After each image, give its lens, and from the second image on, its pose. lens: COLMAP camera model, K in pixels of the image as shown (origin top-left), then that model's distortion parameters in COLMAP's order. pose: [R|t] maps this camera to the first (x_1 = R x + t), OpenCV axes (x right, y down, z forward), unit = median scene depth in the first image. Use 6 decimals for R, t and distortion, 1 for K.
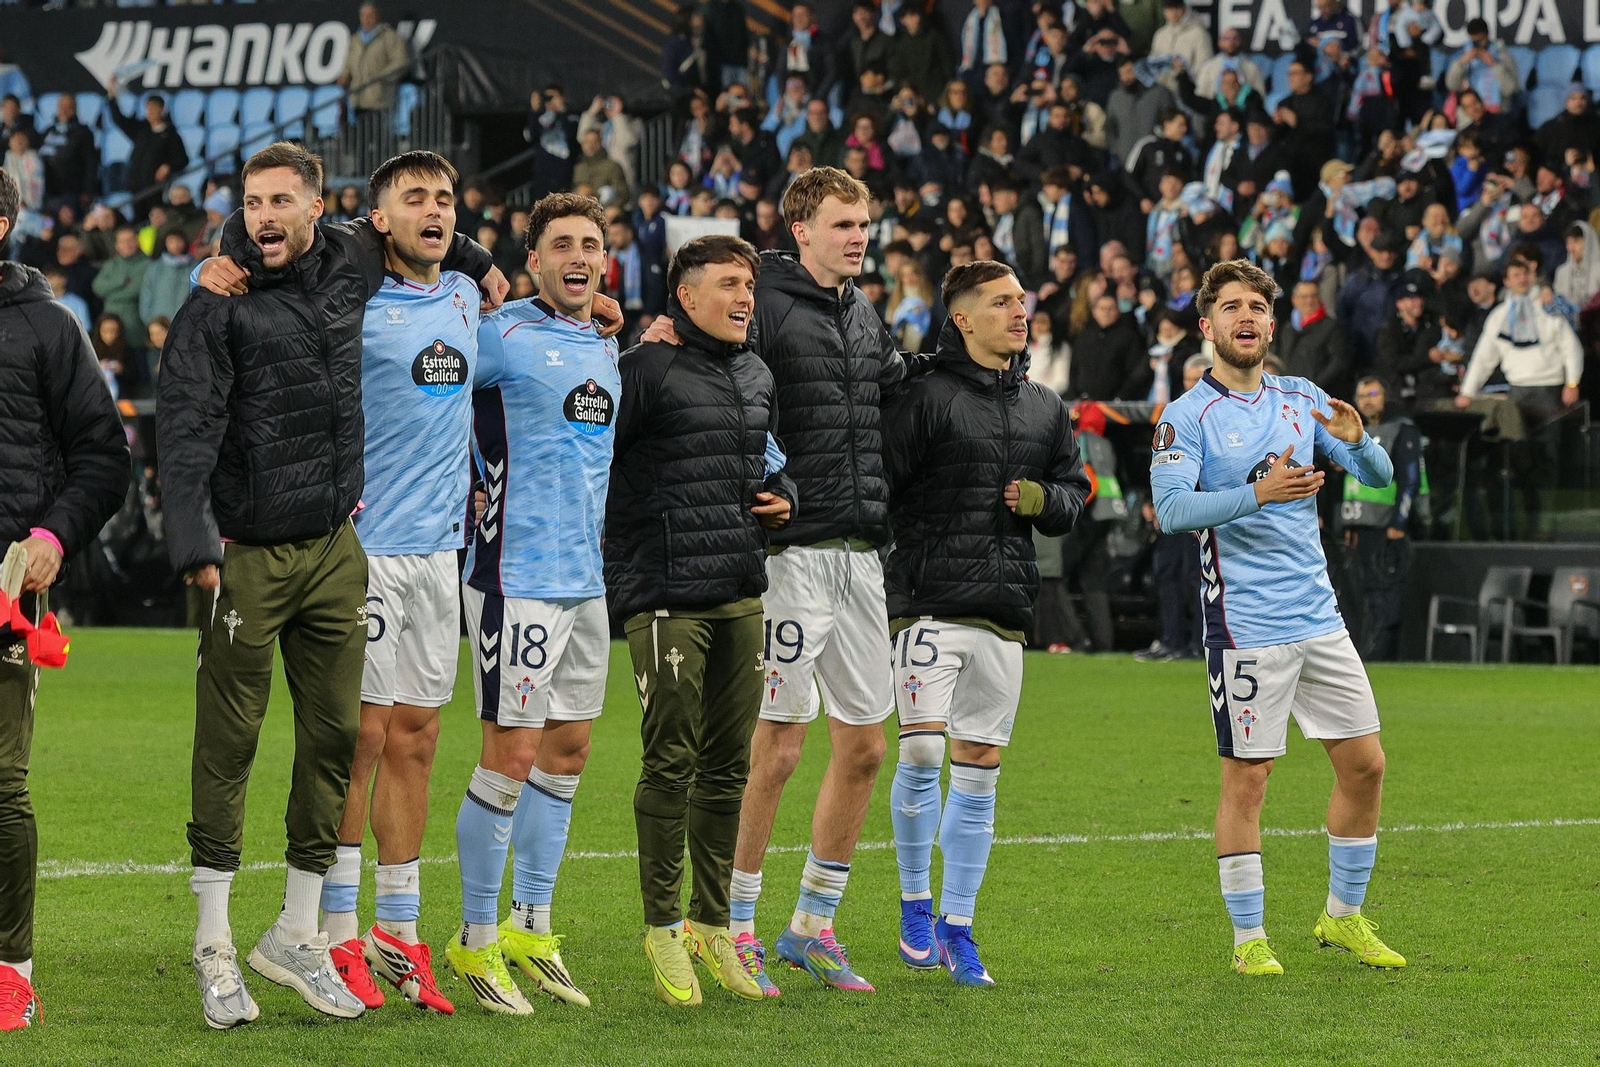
lens RADIAL K [[8730.6, 0, 800.1], [0, 8730.6, 533.8], [0, 0, 1]] dist [-0.626152, 0.000000]
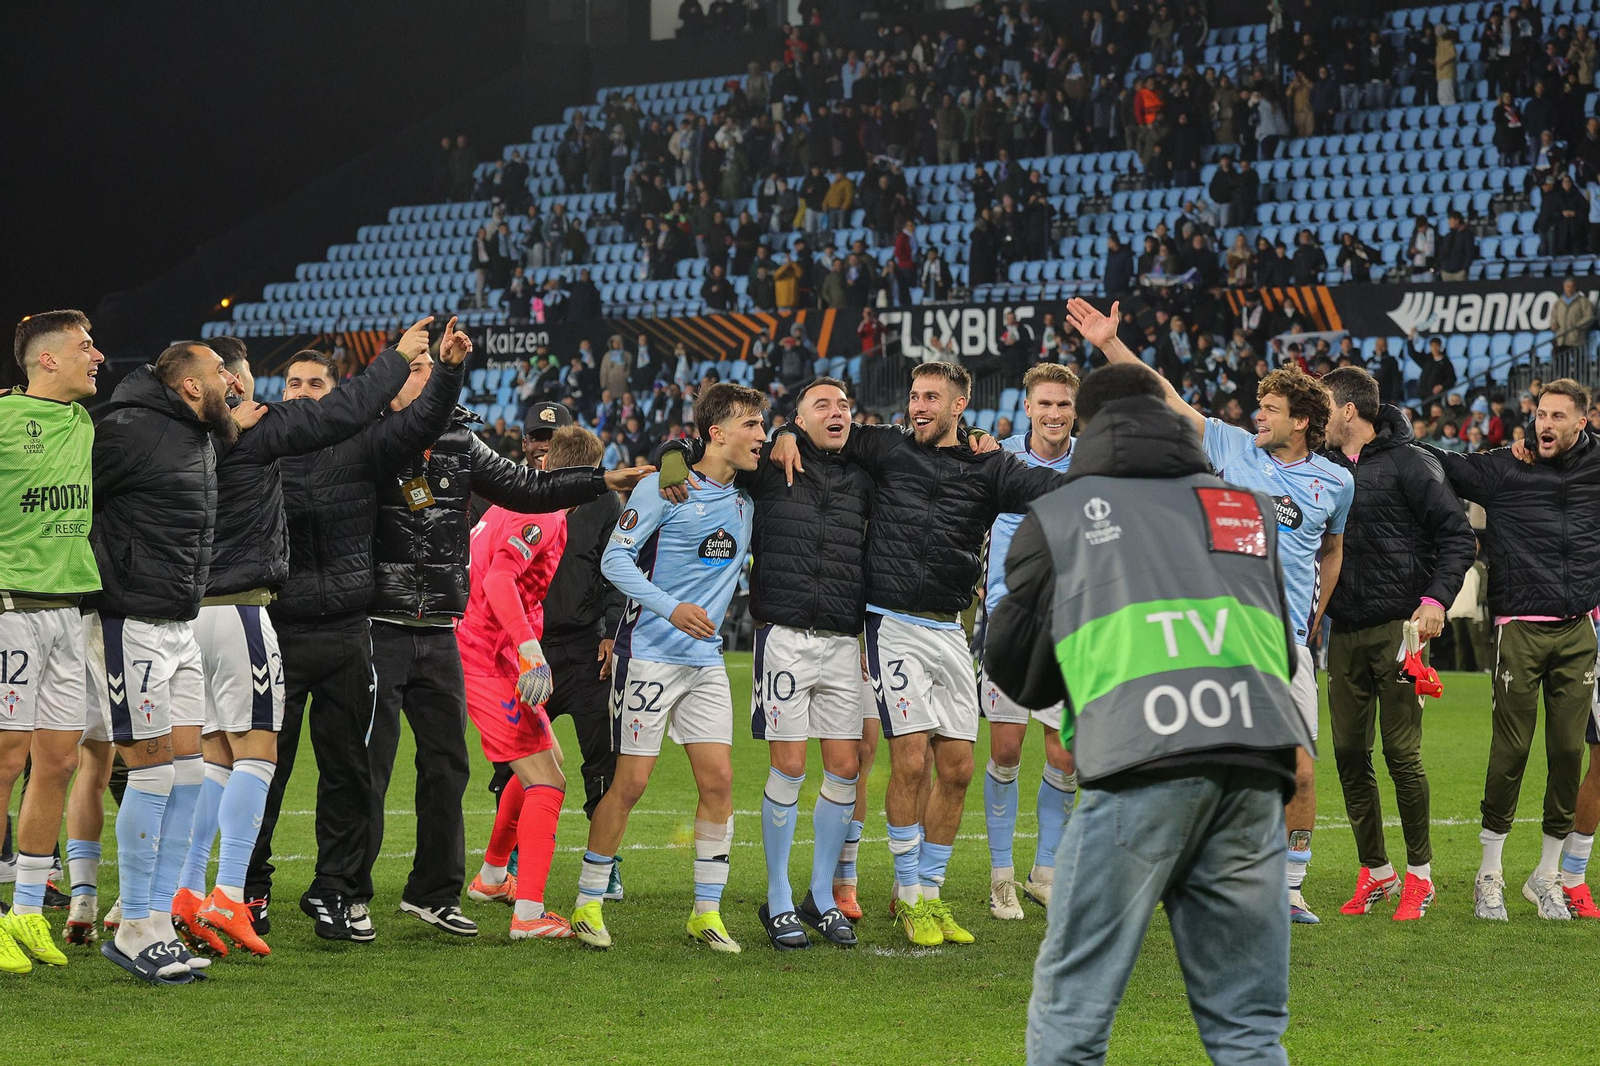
lens RADIAL K [[6913.0, 0, 799.8], [0, 6913.0, 533.6], [0, 0, 1]] dist [-1.007590, 0.000000]
pose [[0.983798, 0.005701, -0.179191, 0.036784], [-0.007418, 0.999933, -0.008914, -0.002052], [0.179128, 0.010099, 0.983774, -0.265271]]
